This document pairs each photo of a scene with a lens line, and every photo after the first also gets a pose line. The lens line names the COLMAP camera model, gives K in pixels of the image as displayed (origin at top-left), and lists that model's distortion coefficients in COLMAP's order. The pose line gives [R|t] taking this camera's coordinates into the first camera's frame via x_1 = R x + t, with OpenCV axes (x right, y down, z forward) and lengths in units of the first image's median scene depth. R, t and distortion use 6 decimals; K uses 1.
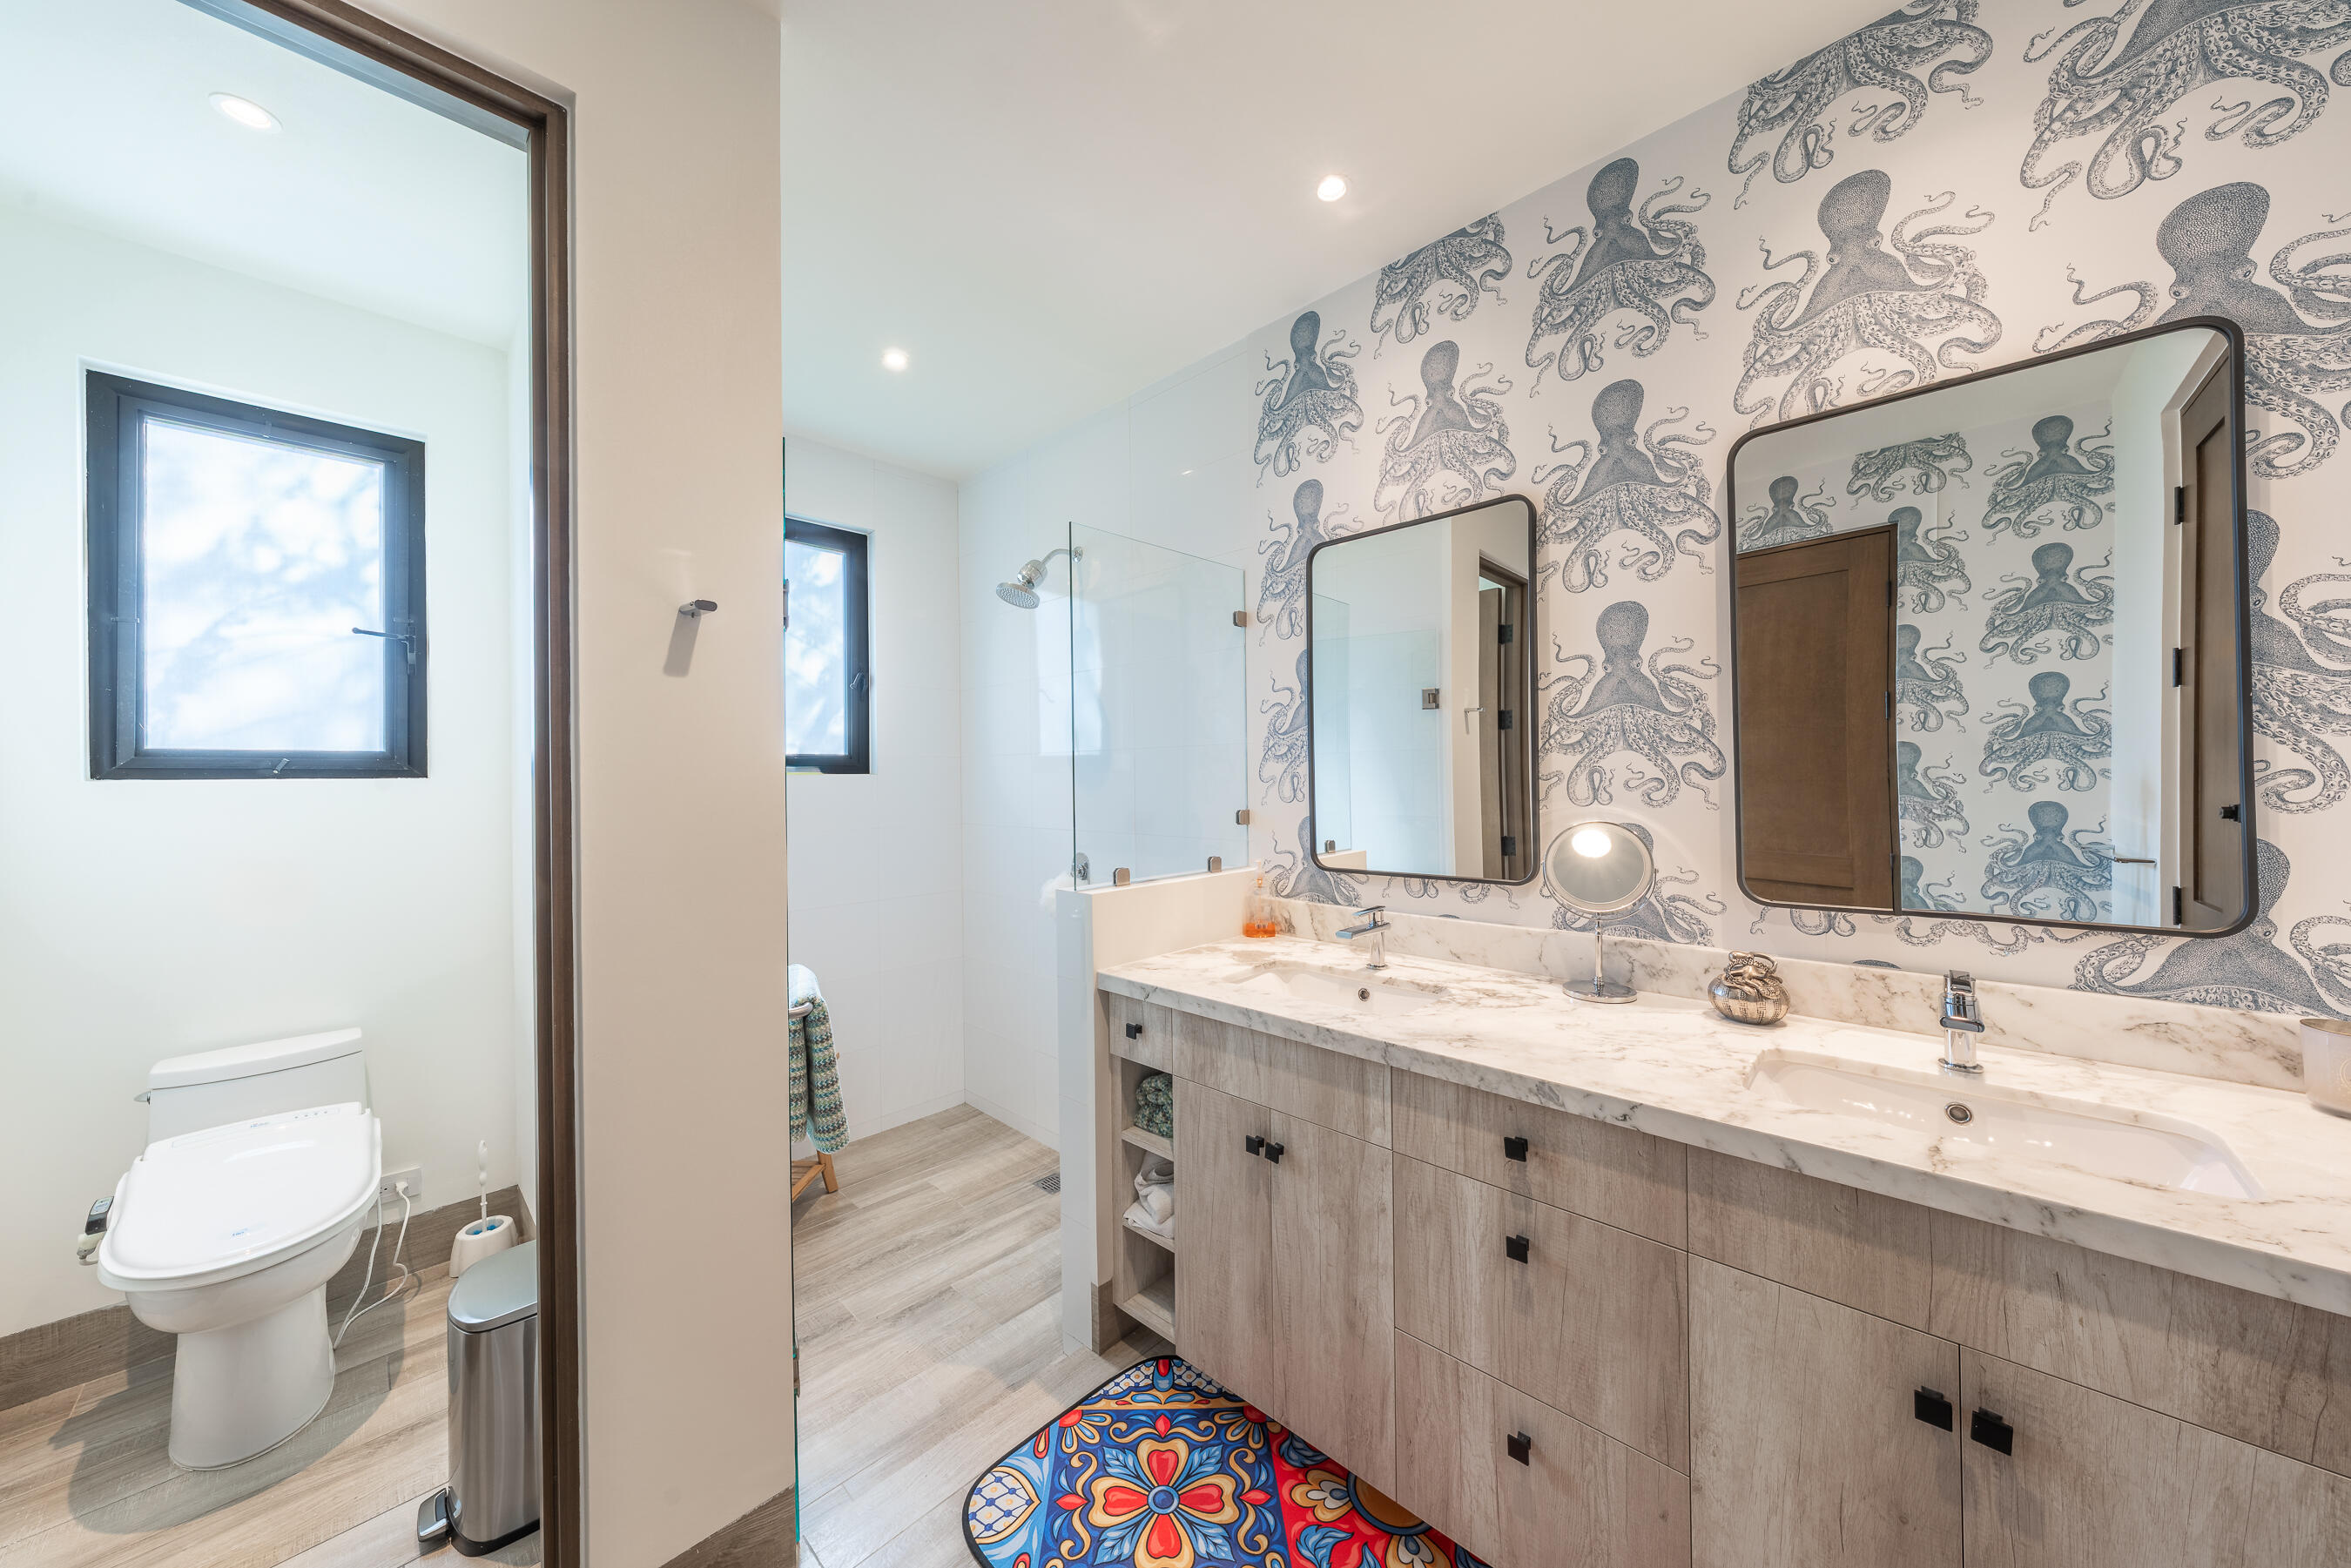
lens RADIAL K [[790.9, 0, 1165.8], [0, 790.9, 774.9], [0, 0, 1]] dist [-0.007847, 0.001563]
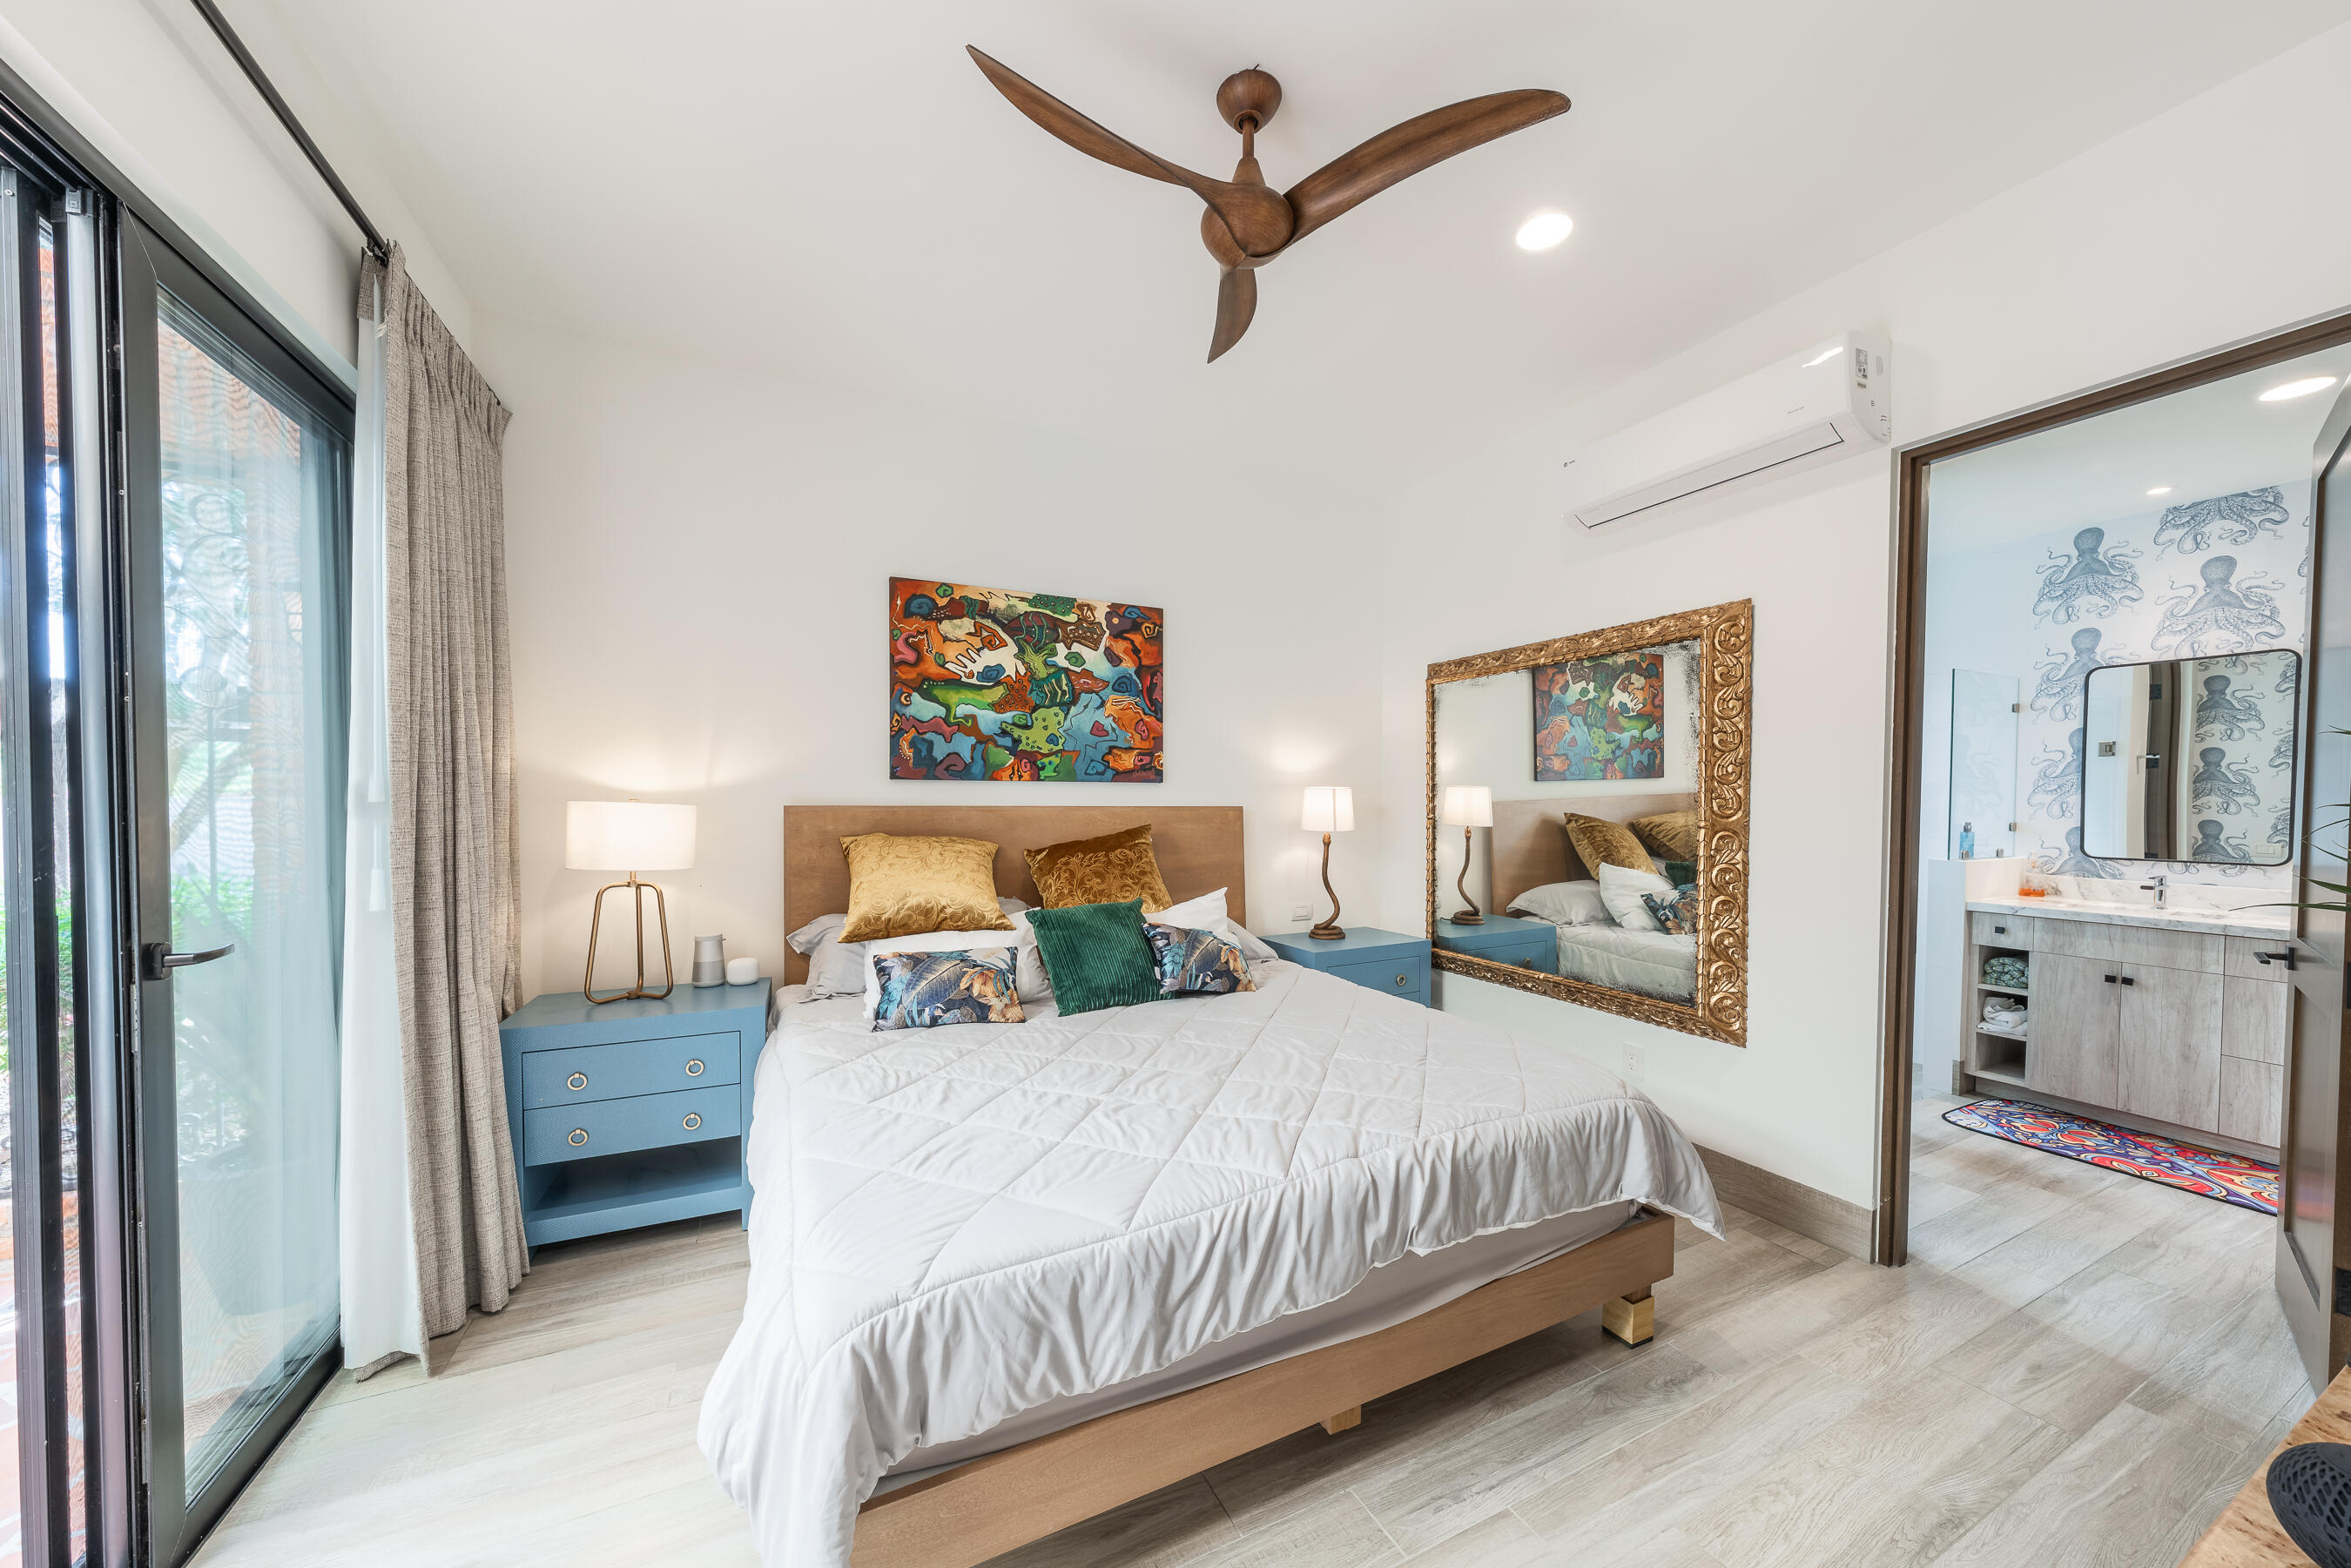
lens RADIAL K [[813.8, 0, 1172.0], [0, 813.8, 813.5], [0, 0, 1]] dist [-0.000611, 0.000134]
pose [[0.938418, 0.026393, -0.344492, -1.379788], [-0.017844, 0.999450, 0.027964, 0.012775], [0.345040, -0.020095, 0.938373, -1.734158]]
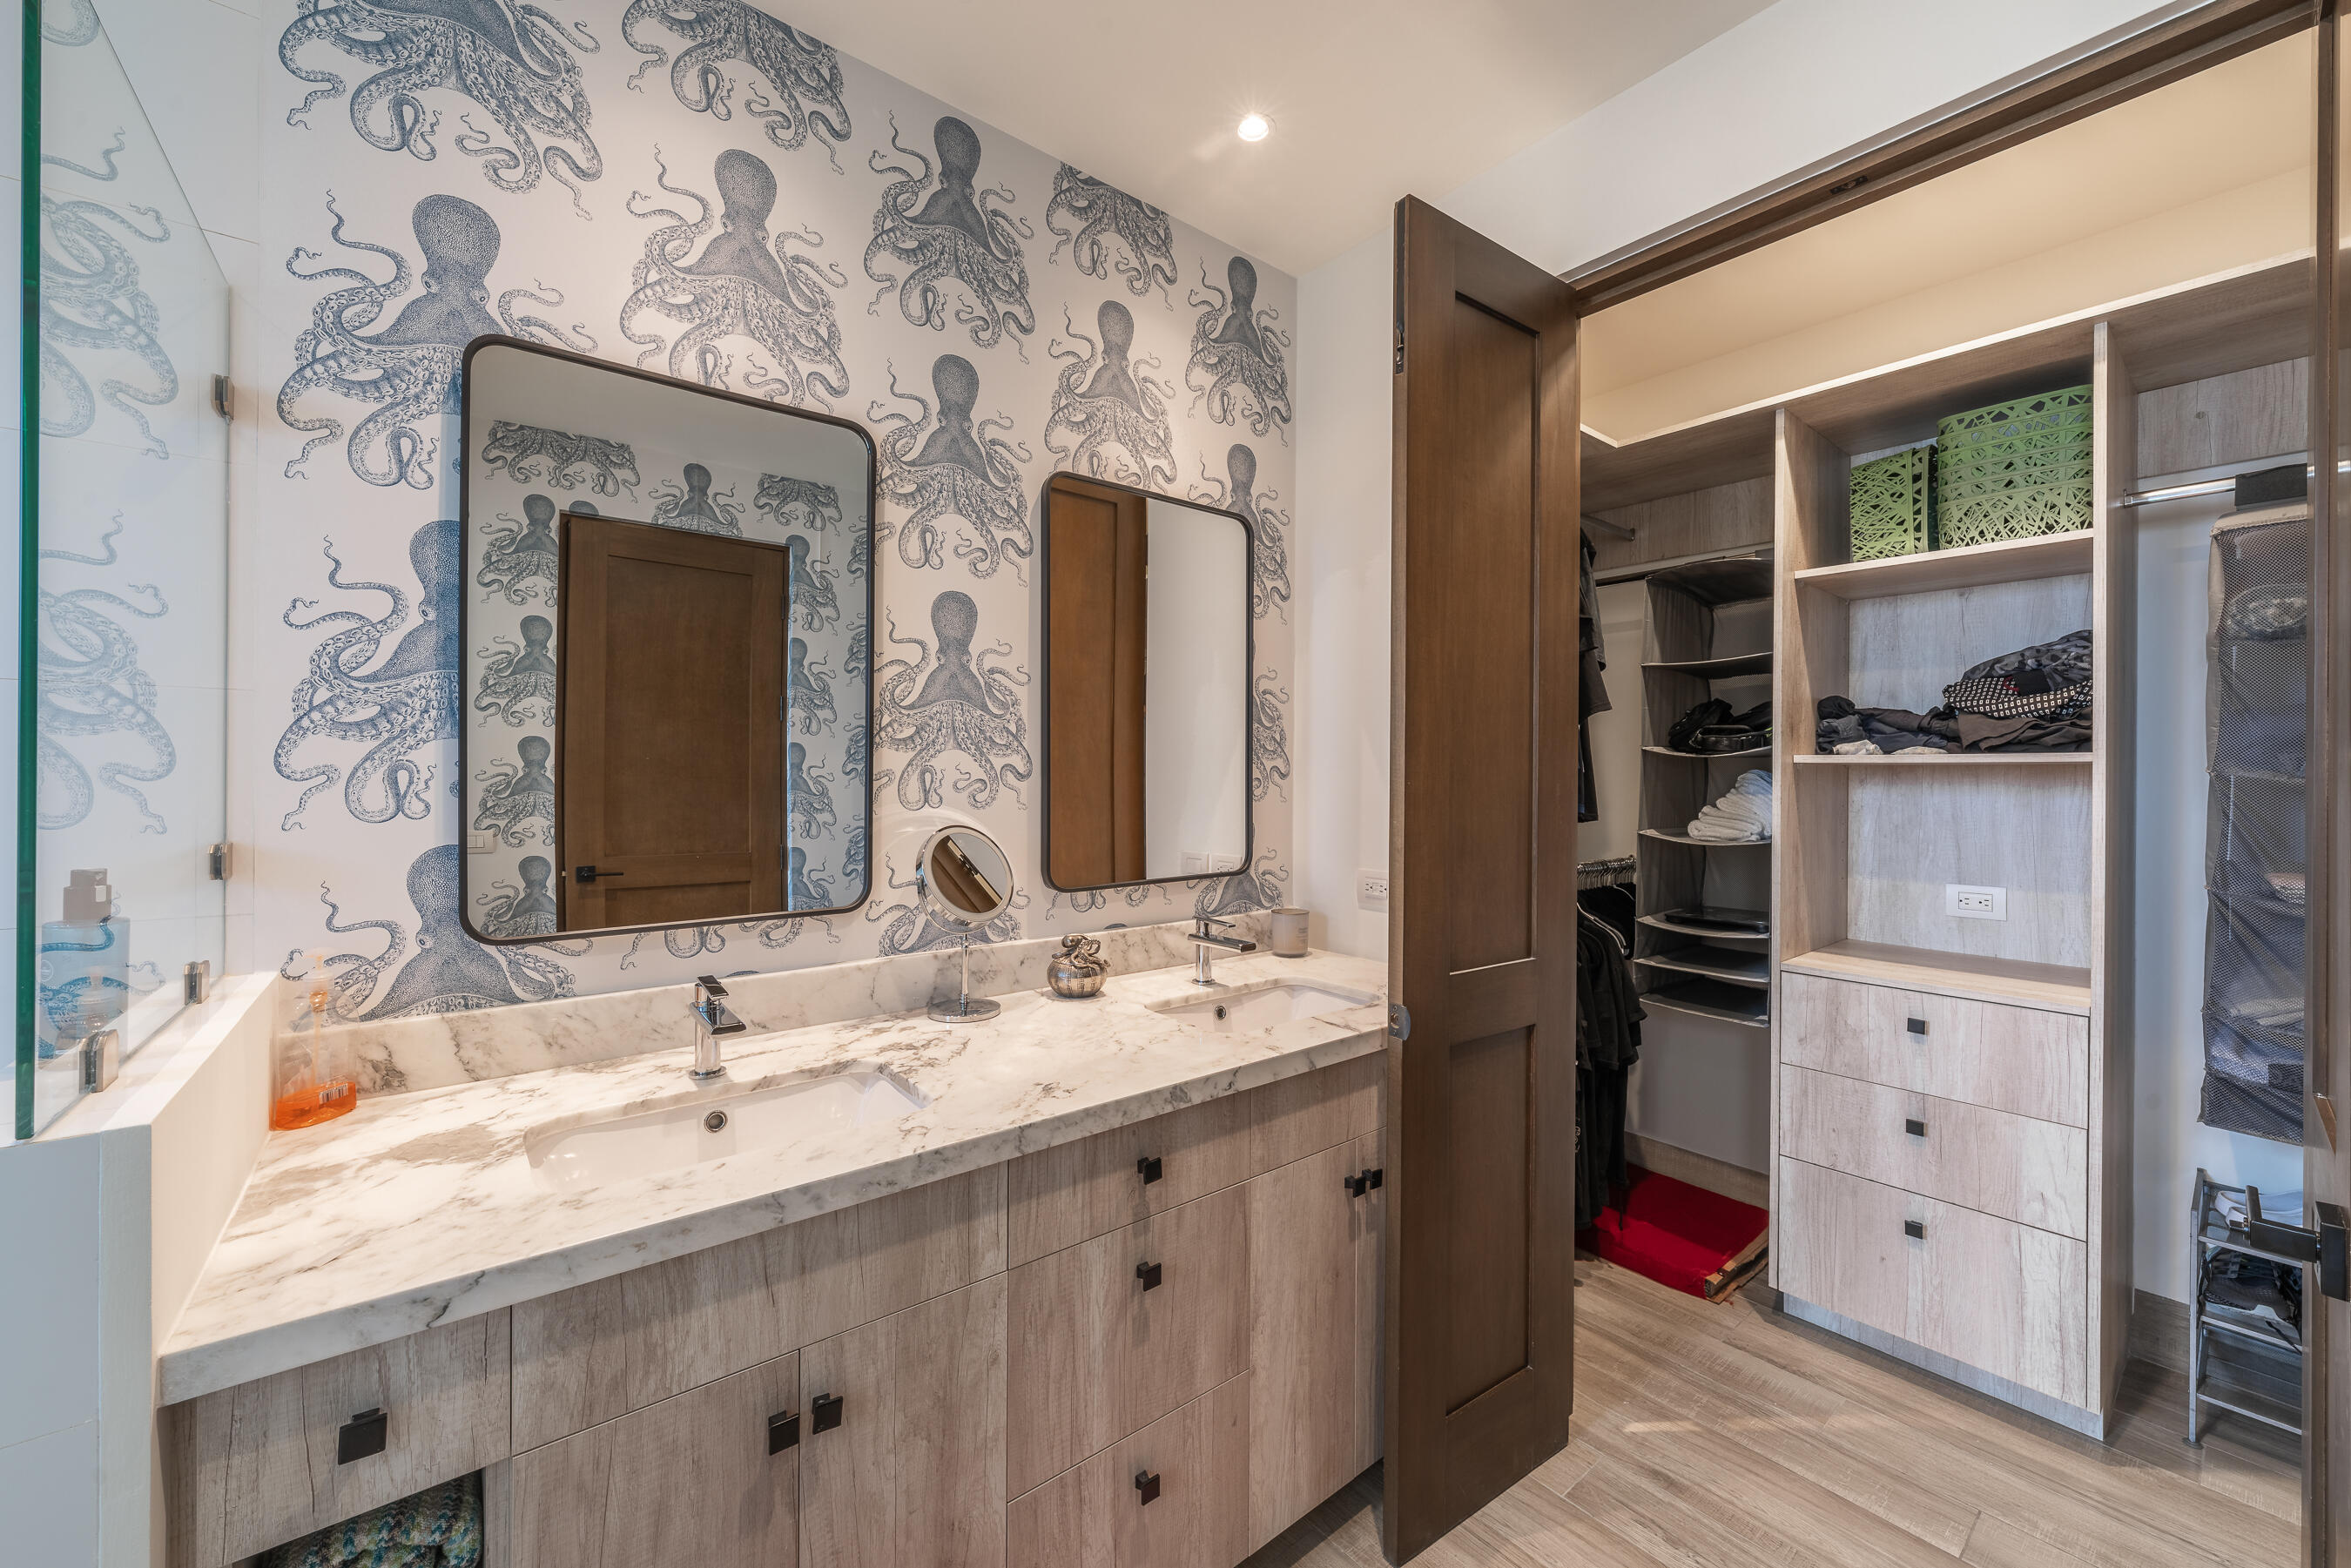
lens RADIAL K [[897.2, 0, 1178.6], [0, 897.2, 777.0], [0, 0, 1]] dist [-0.002759, -0.000071]
pose [[0.126447, 0.011843, 0.991903, -0.445385], [-0.011519, 0.999879, -0.010470, 0.009856], [-0.991906, -0.010102, 0.126568, 0.598398]]
